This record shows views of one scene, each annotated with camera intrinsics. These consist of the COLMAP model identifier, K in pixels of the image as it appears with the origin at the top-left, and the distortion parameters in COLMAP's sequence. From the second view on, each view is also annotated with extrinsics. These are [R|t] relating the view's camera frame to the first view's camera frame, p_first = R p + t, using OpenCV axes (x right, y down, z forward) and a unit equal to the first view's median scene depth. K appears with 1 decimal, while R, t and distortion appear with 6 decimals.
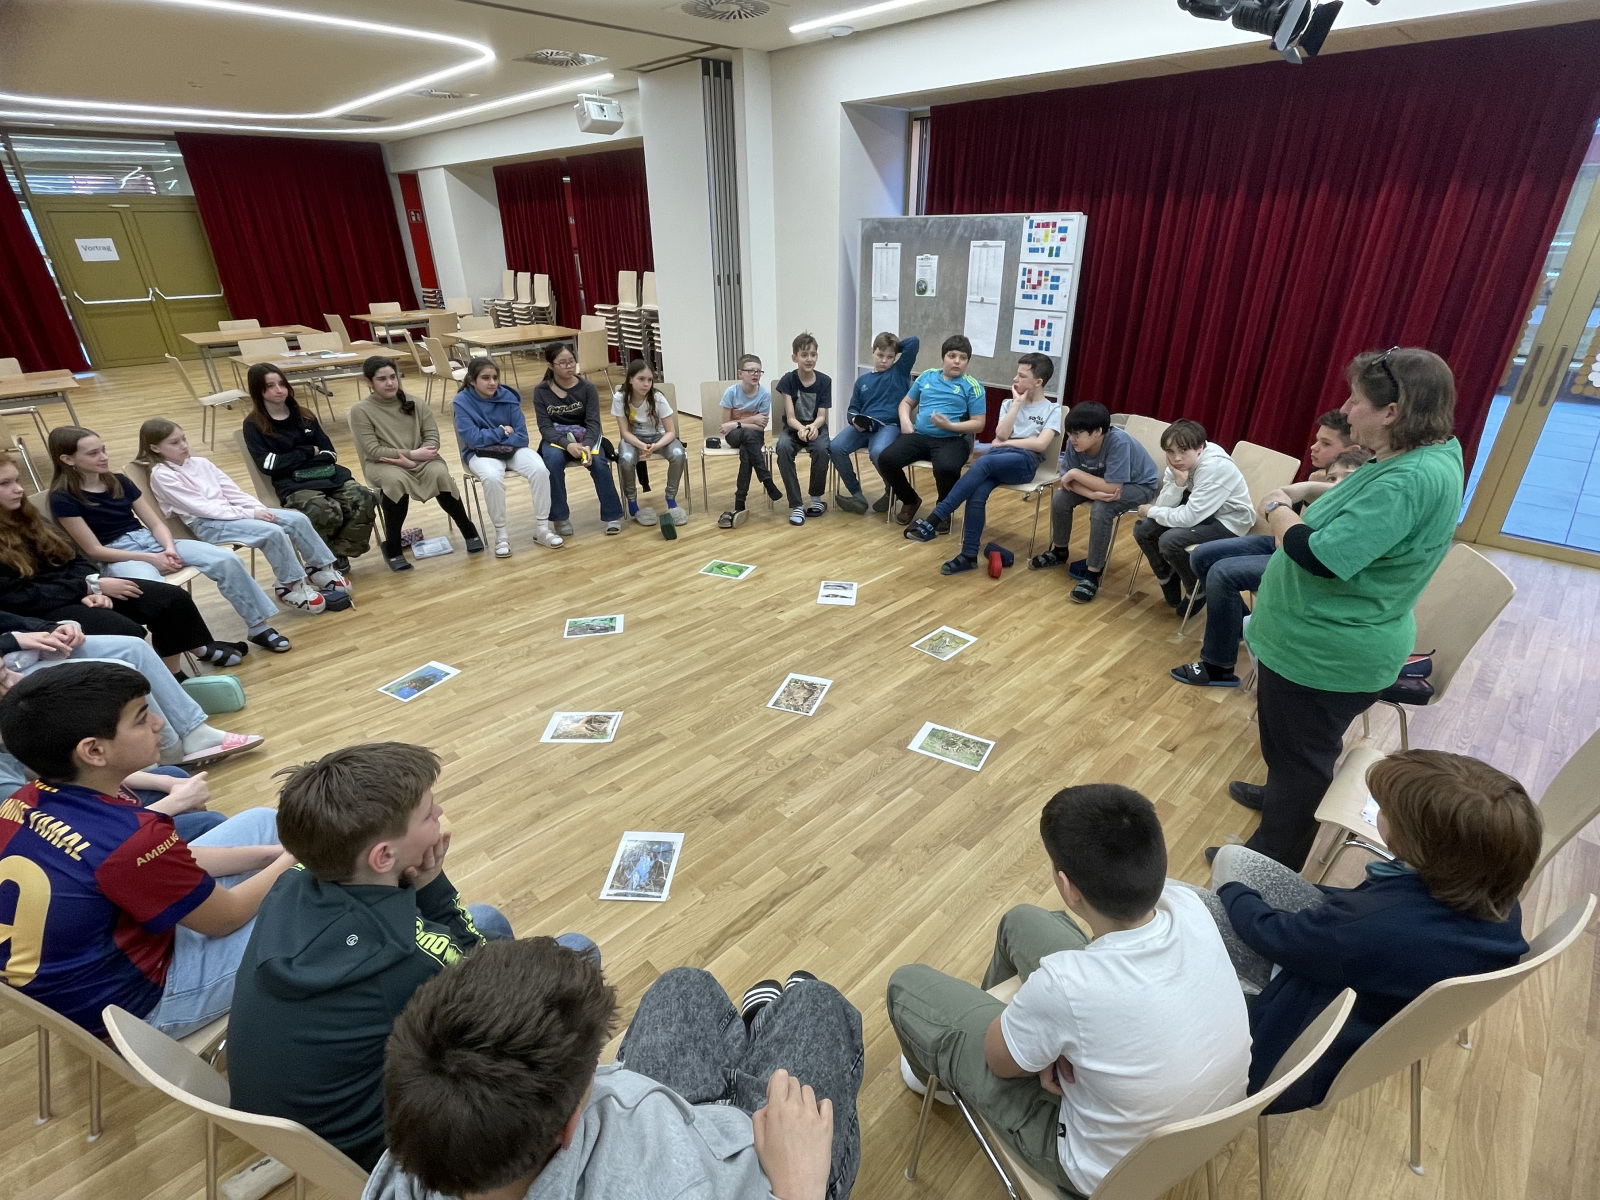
lens RADIAL K [[756.3, 0, 800.0], [0, 756.3, 600.0], [0, 0, 1]] dist [-0.002335, -0.000081]
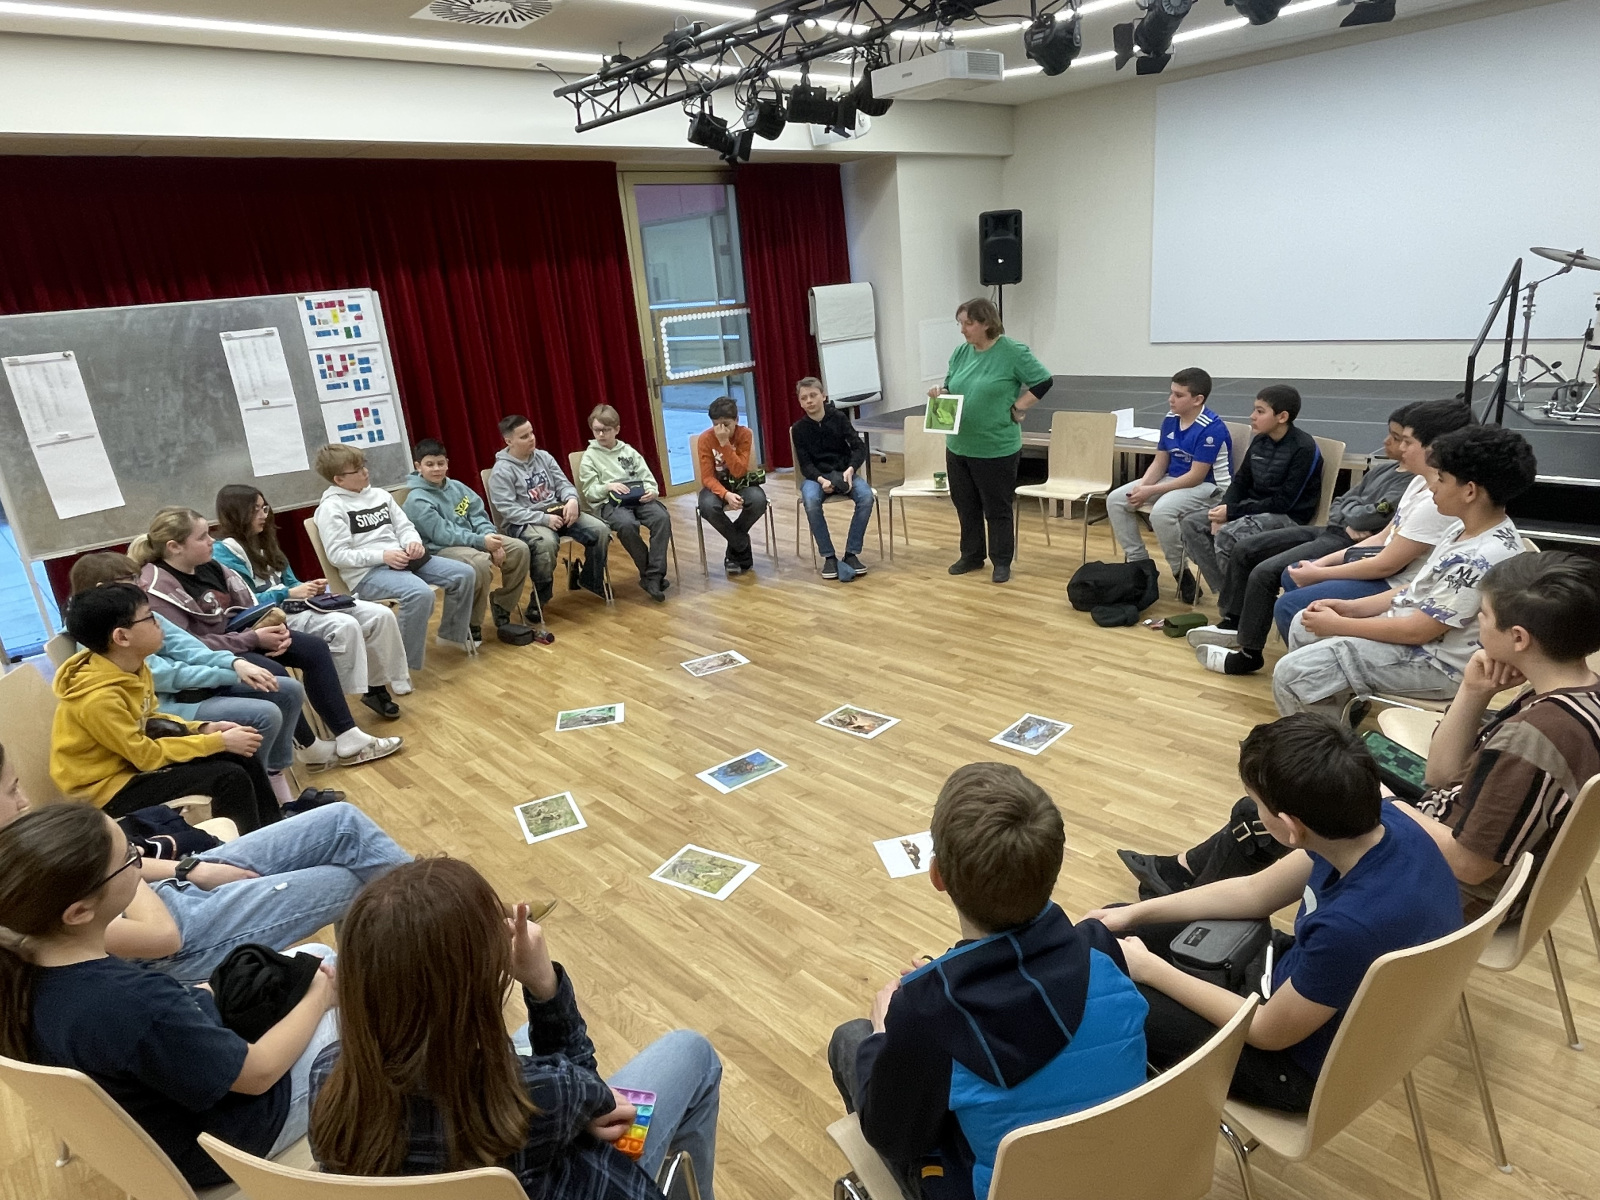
lens RADIAL K [[992.6, 0, 800.0], [0, 992.6, 600.0], [0, 0, 1]] dist [0.002681, -0.000506]
pose [[0.031532, -0.307013, 0.951183, -0.806998], [0.518300, 0.818729, 0.247079, -0.220949], [-0.854617, 0.485207, 0.184941, 0.491298]]
